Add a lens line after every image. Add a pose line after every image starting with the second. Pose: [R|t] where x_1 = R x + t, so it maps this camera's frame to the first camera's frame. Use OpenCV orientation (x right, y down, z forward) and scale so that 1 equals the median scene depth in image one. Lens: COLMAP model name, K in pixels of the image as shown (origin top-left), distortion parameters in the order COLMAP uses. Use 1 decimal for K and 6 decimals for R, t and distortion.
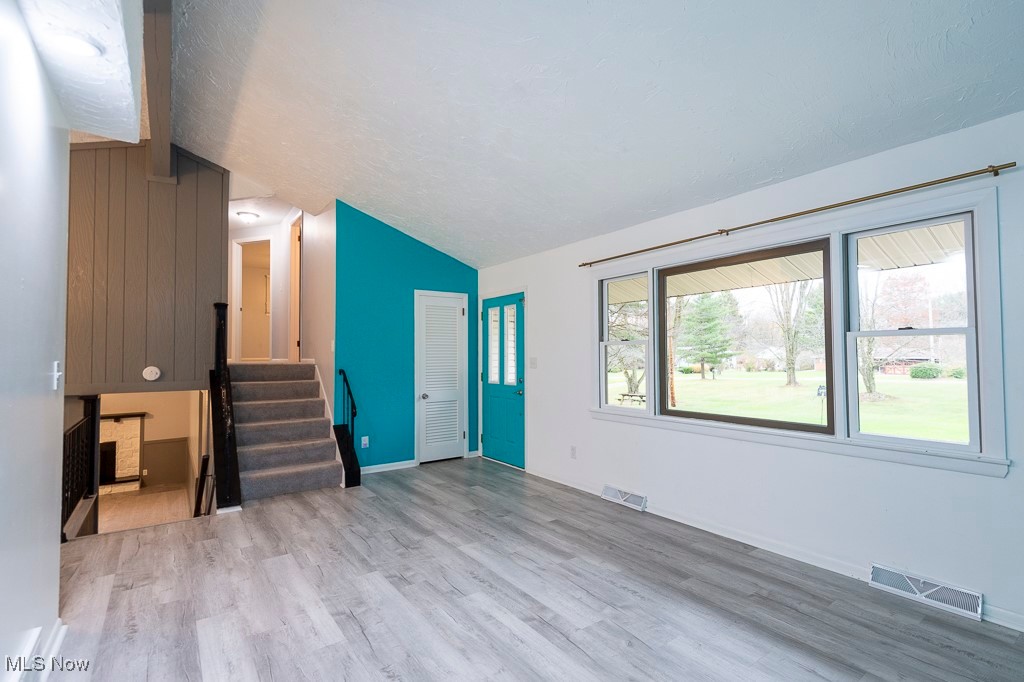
lens RADIAL K [[463.1, 0, 511.3], [0, 463.1, 343.6], [0, 0, 1]] dist [0.002550, -0.000101]
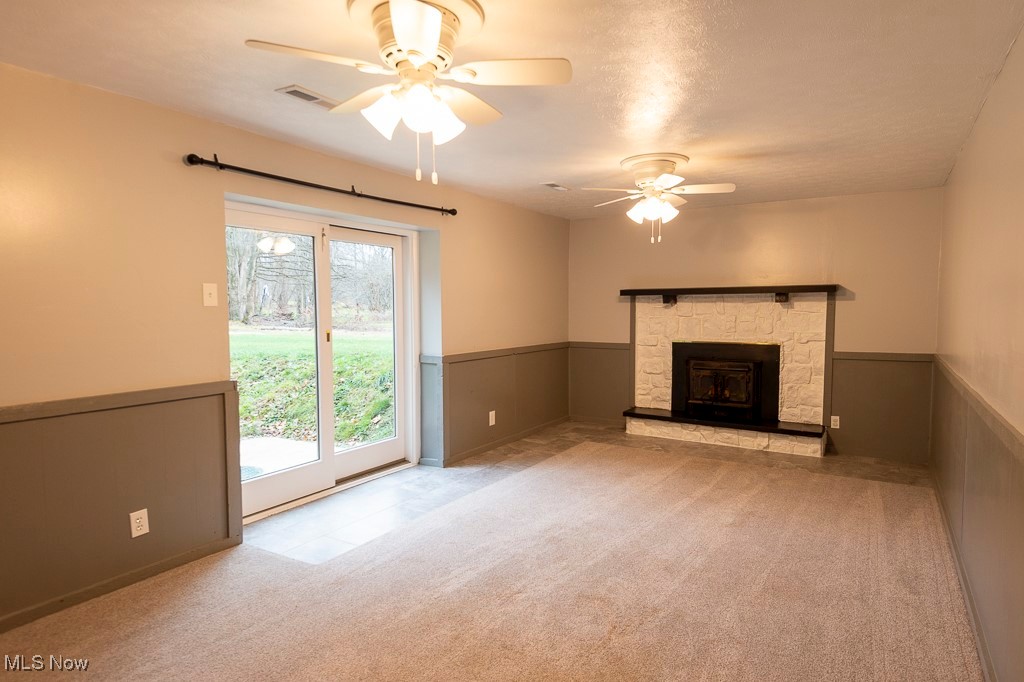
lens RADIAL K [[573.2, 0, 512.6], [0, 573.2, 344.4], [0, 0, 1]] dist [0.008166, 0.000409]
pose [[0.355974, 0.065417, -0.932203, -0.403302], [0.028871, 0.996301, 0.080940, 0.154237], [0.934050, -0.055726, 0.352769, 0.537285]]
